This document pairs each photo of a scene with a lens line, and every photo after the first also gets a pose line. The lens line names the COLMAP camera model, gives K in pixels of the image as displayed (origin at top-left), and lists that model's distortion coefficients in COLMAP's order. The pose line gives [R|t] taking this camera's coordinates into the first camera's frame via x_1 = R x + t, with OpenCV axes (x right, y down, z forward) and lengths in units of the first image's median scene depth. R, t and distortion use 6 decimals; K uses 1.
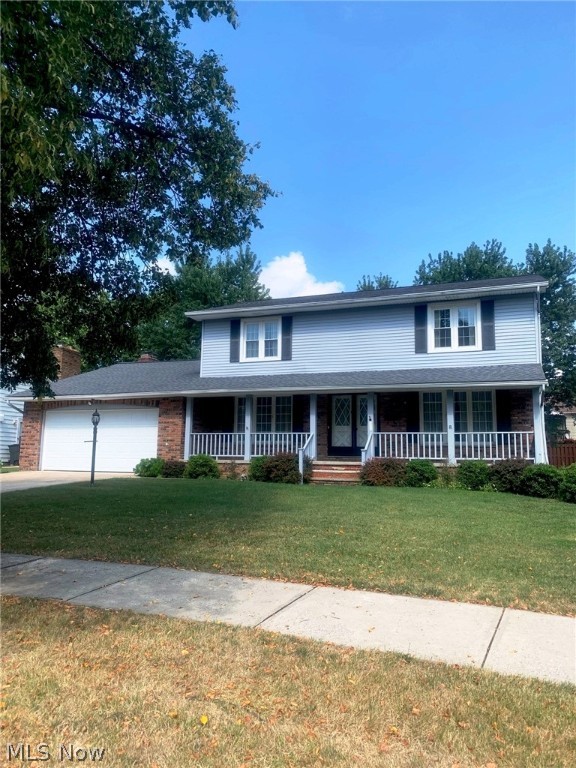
lens RADIAL K [[584.7, 0, 291.5], [0, 584.7, 385.5], [0, 0, 1]] dist [0.027006, -0.002586]
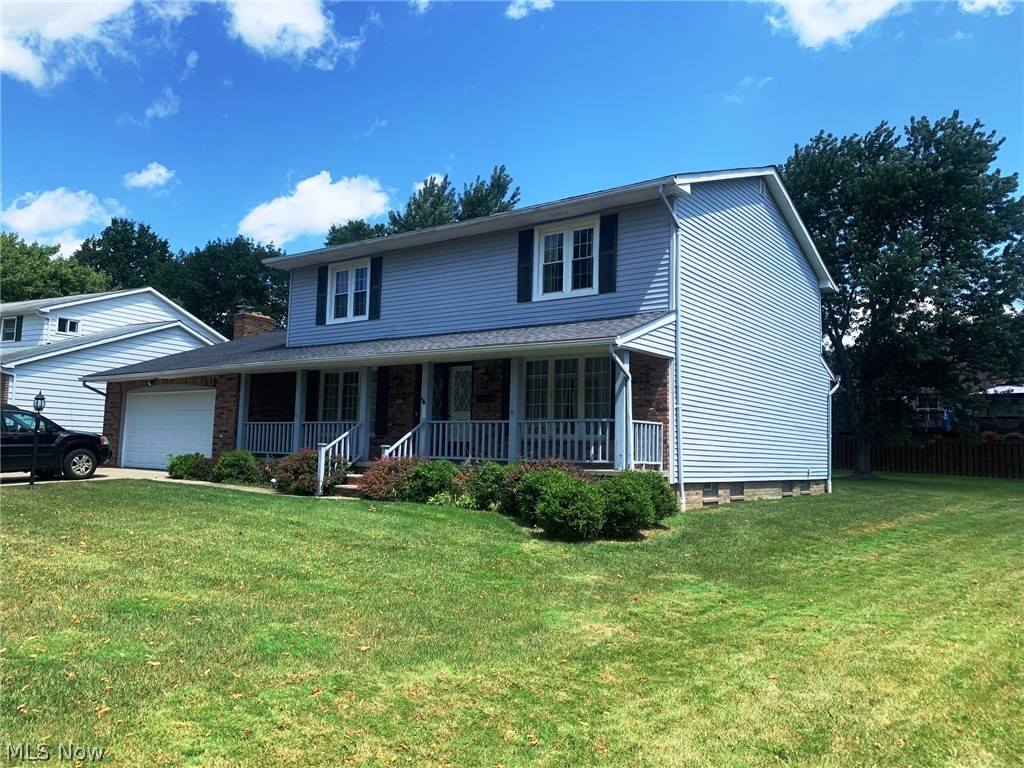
lens RADIAL K [[779.6, 0, 512.7], [0, 779.6, 378.7], [0, 0, 1]] dist [0.027006, -0.002586]
pose [[0.965146, -0.013983, -0.261339, 0.415459], [0.020466, 0.999546, 0.022102, 0.011182], [0.260911, -0.026680, 0.964994, 0.126838]]
